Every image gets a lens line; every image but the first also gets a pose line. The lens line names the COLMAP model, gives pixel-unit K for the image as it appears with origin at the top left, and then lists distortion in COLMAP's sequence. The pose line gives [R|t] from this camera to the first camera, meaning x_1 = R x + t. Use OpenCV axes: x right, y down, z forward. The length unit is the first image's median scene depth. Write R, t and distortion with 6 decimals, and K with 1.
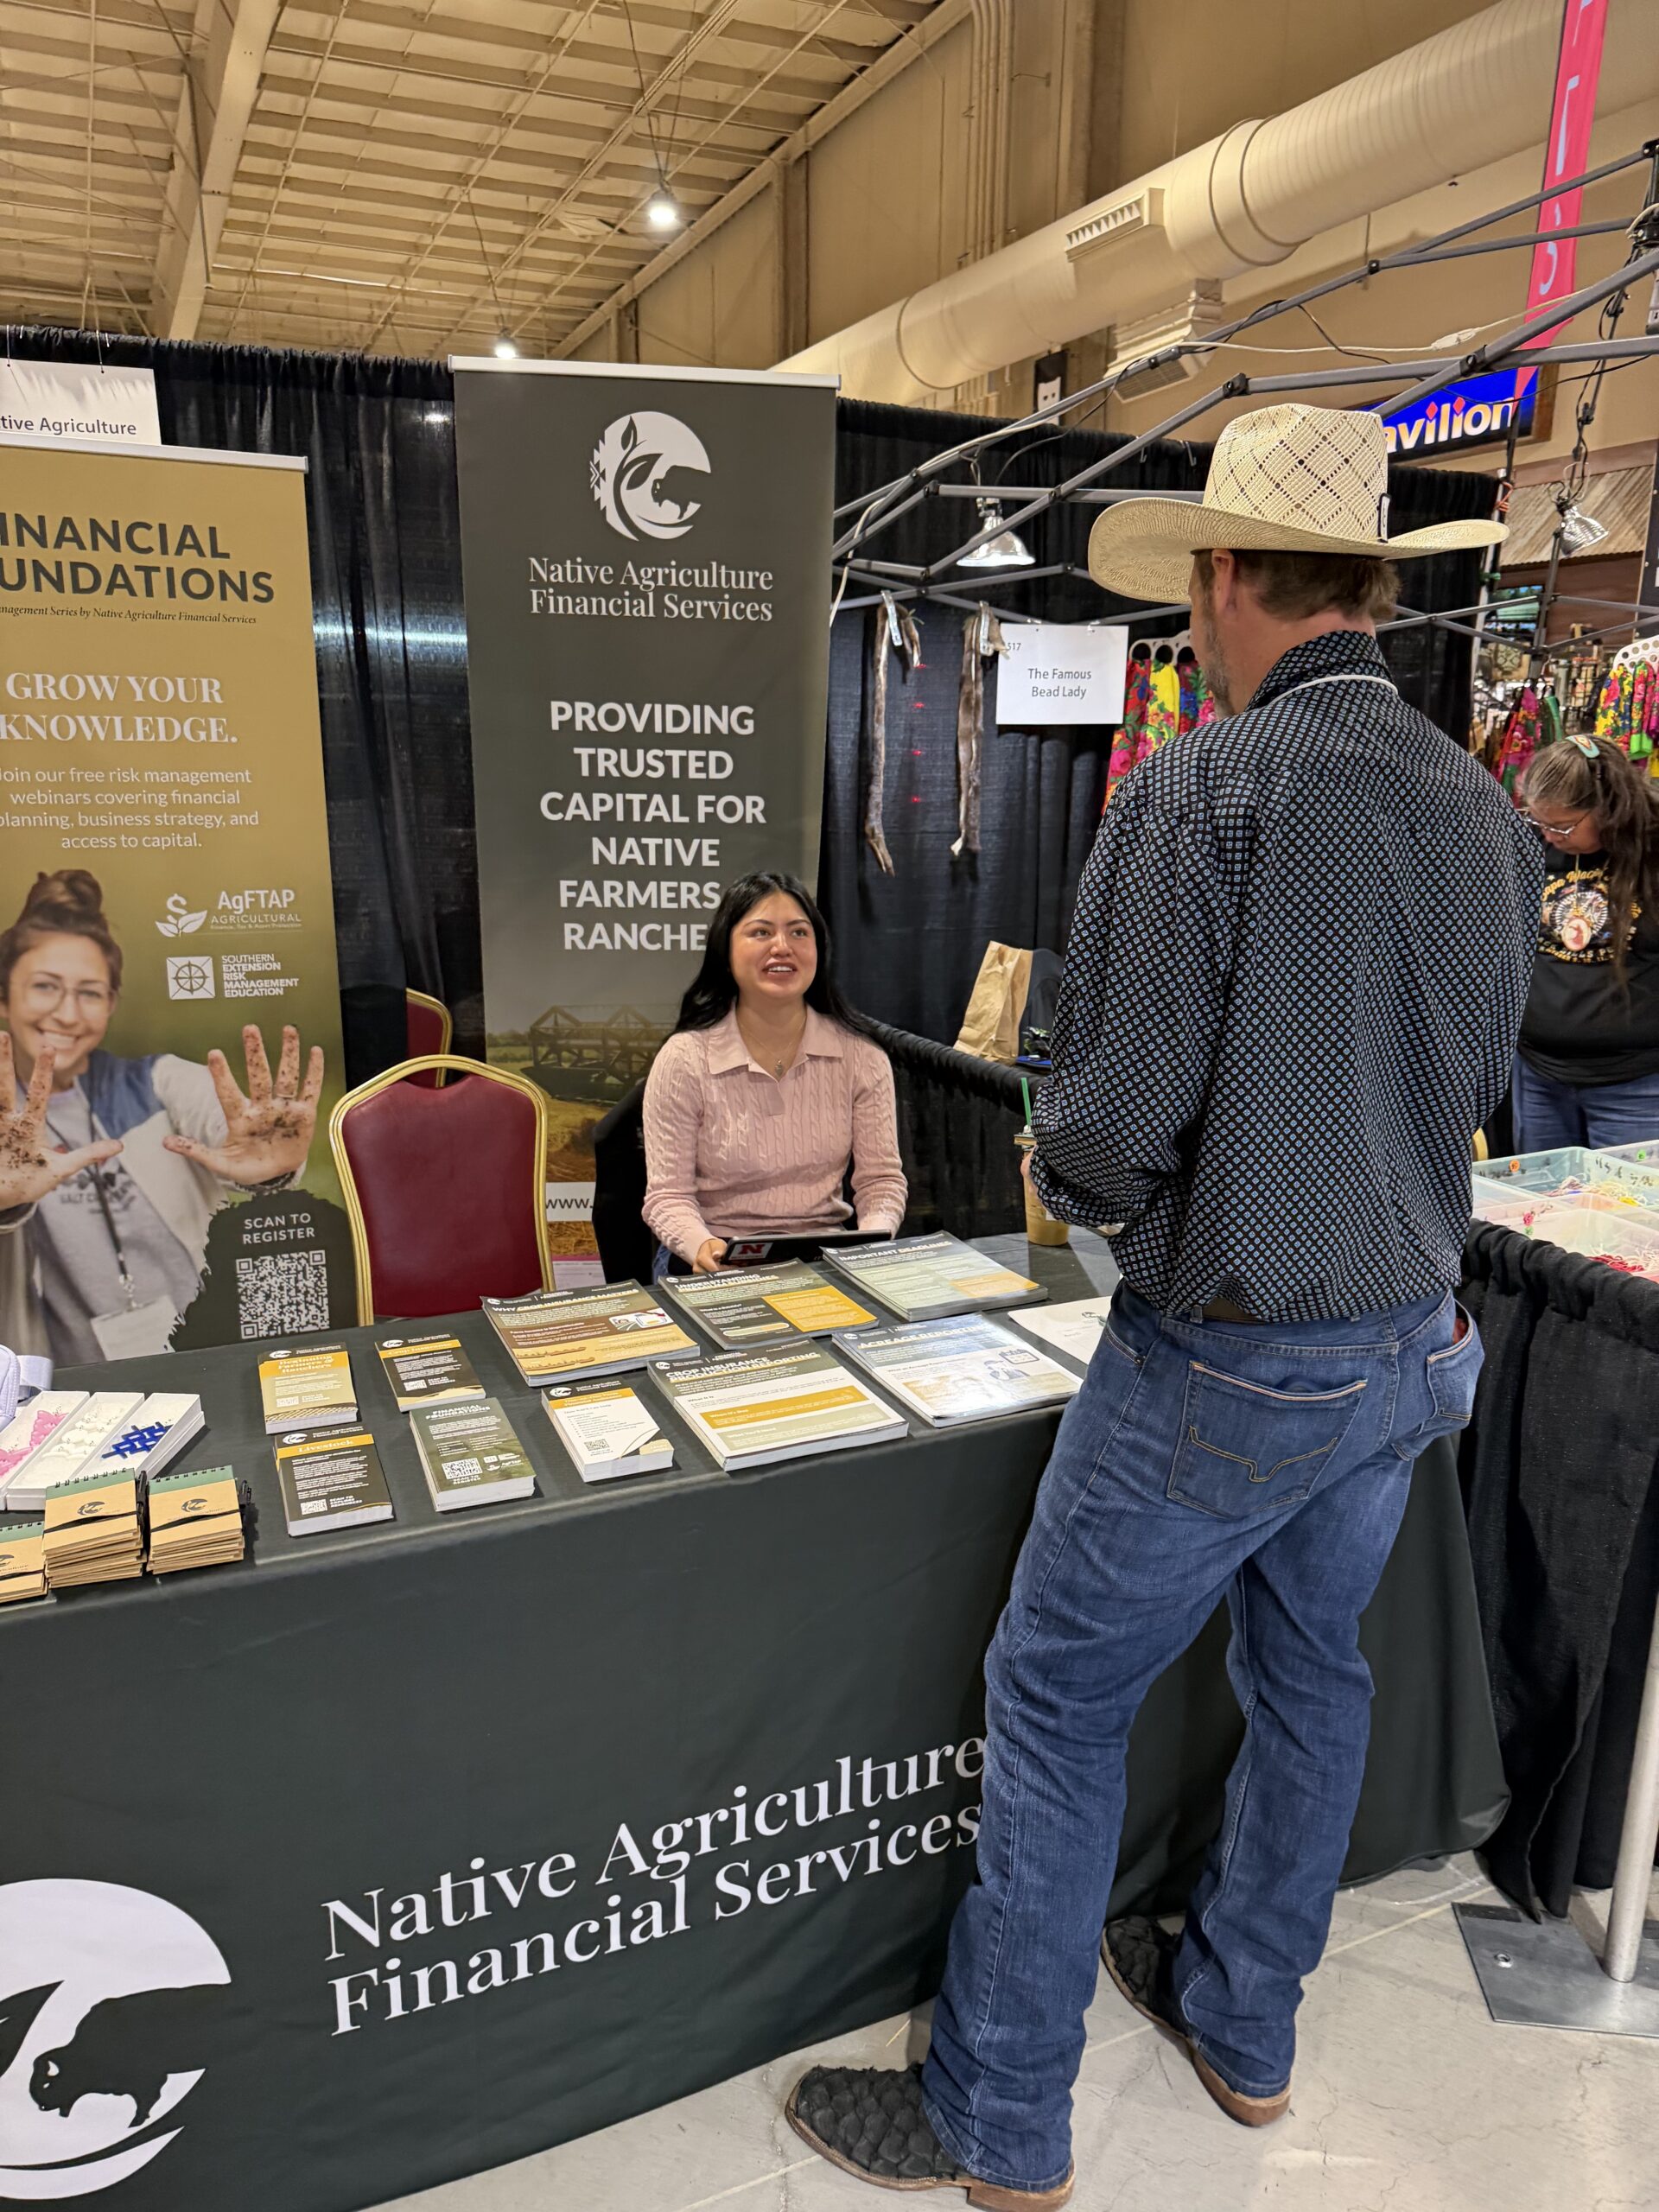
lens RADIAL K [[1570.3, 0, 821.7], [0, 1570.3, 1113.4], [0, 0, 1]] dist [0.026600, -0.036797]
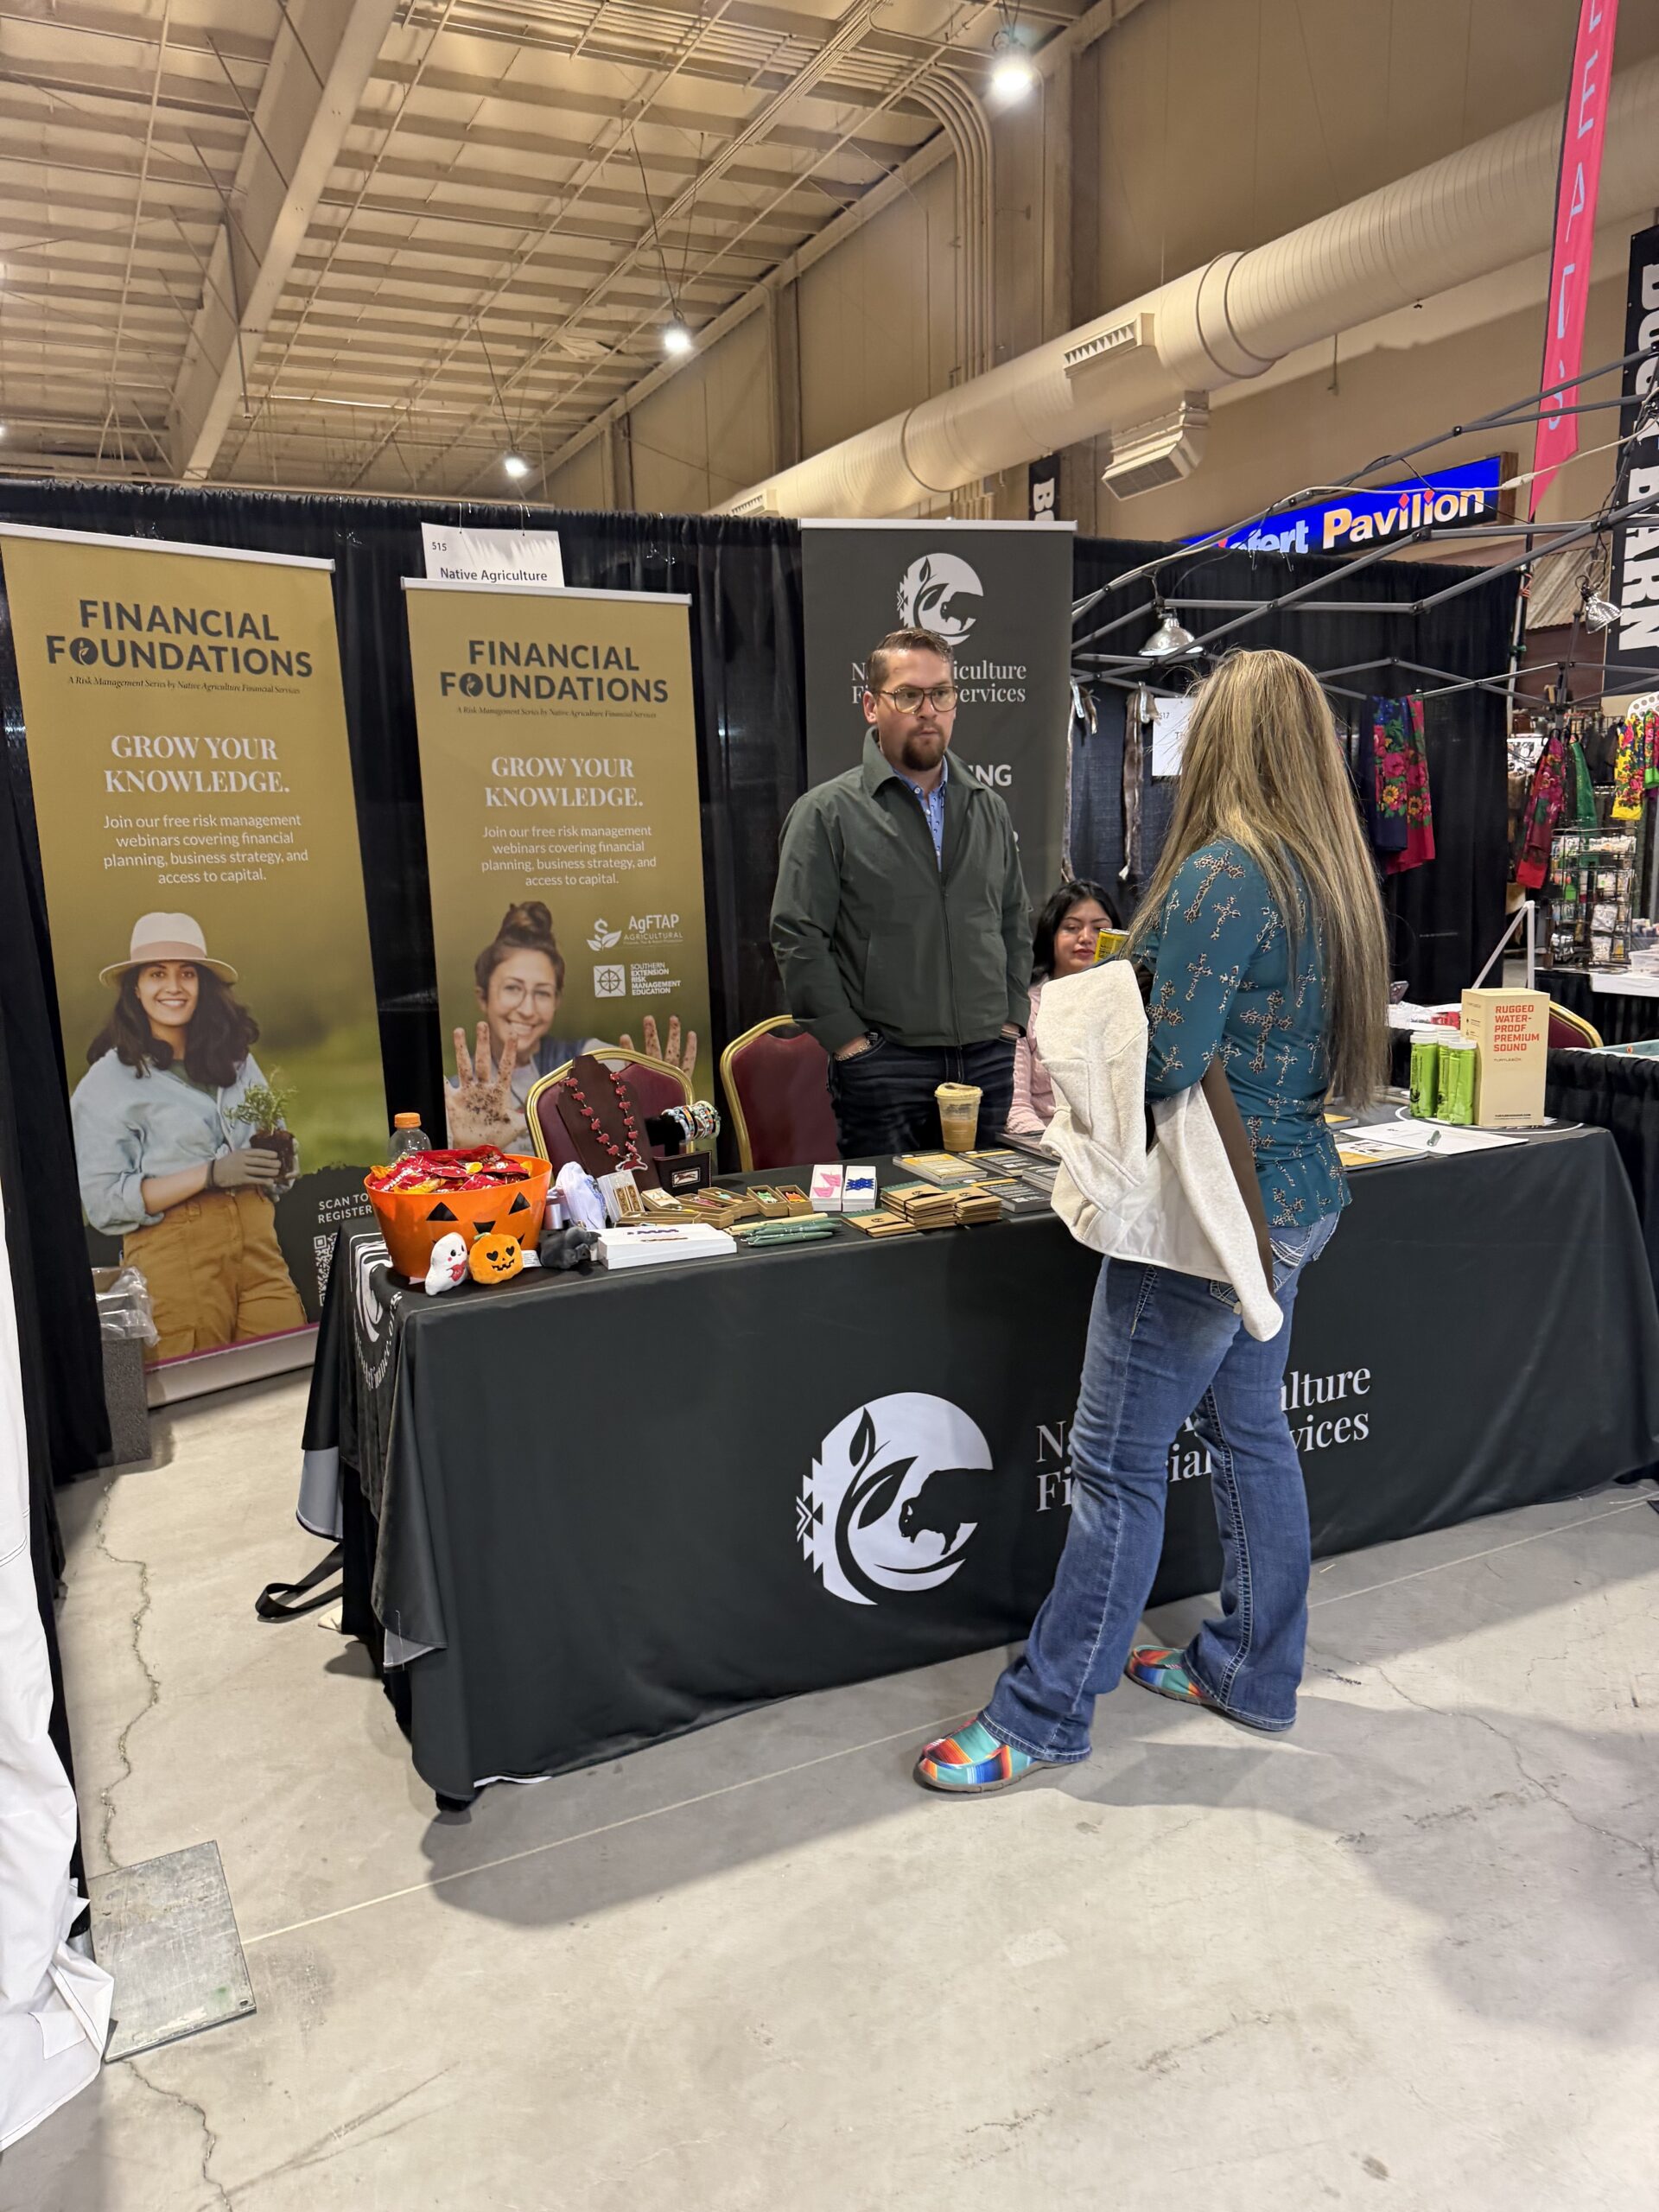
lens RADIAL K [[1570.3, 0, 821.9], [0, 1570.3, 1115.9], [0, 0, 1]] dist [0.026600, -0.036797]
pose [[0.998993, -0.039245, 0.021745, -0.252870], [0.040250, 0.998042, -0.047880, 0.099170], [-0.019824, 0.048707, 0.998616, -0.326367]]
